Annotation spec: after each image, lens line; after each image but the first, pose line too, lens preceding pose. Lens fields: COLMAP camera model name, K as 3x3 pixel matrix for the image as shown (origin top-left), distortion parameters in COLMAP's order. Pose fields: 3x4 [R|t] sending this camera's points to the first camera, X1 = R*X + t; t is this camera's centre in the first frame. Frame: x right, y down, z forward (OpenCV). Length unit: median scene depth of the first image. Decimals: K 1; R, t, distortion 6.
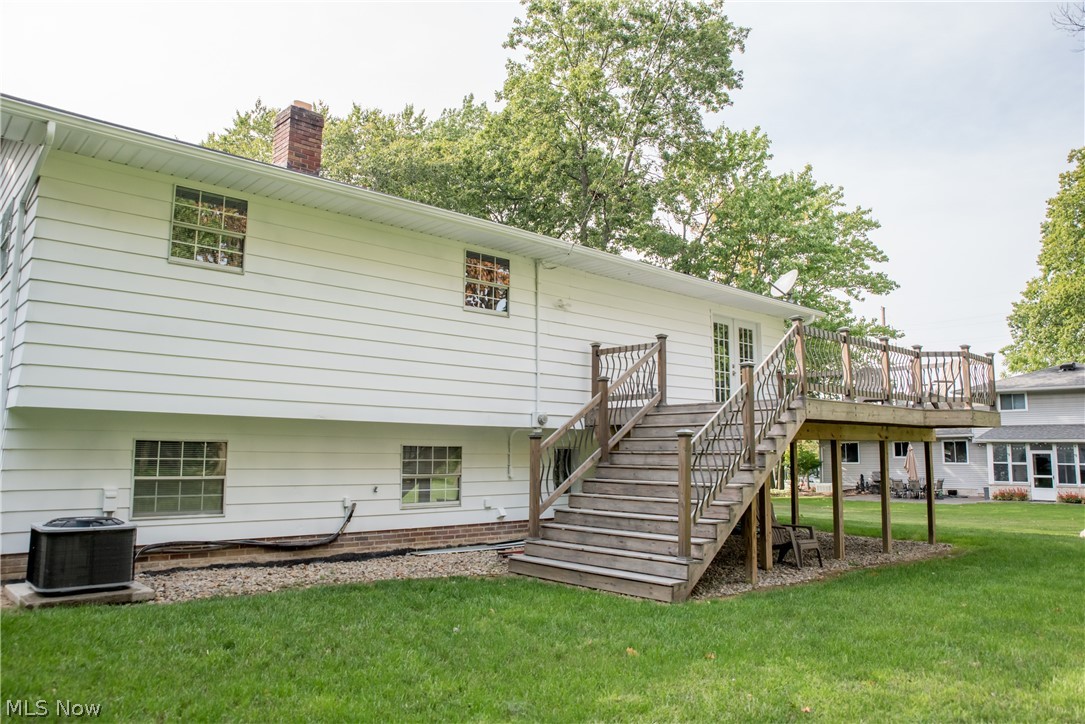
lens RADIAL K [[780.3, 0, 542.5], [0, 780.3, 362.0], [0, 0, 1]] dist [-0.135146, 0.115692]
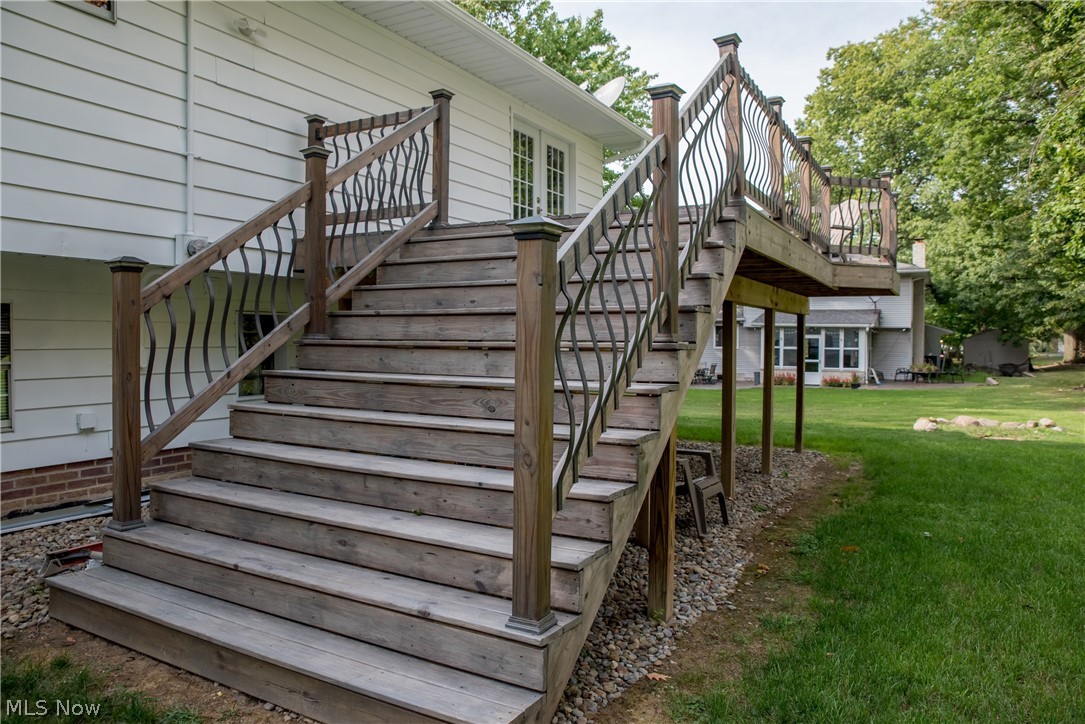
lens RADIAL K [[780.3, 0, 542.5], [0, 780.3, 362.0], [0, 0, 1]] dist [-0.135146, 0.115692]
pose [[0.953328, -0.010489, 0.301755, 0.062578], [-0.034226, 0.989200, 0.142517, 0.068778], [-0.299991, -0.146193, 0.942673, 0.480937]]
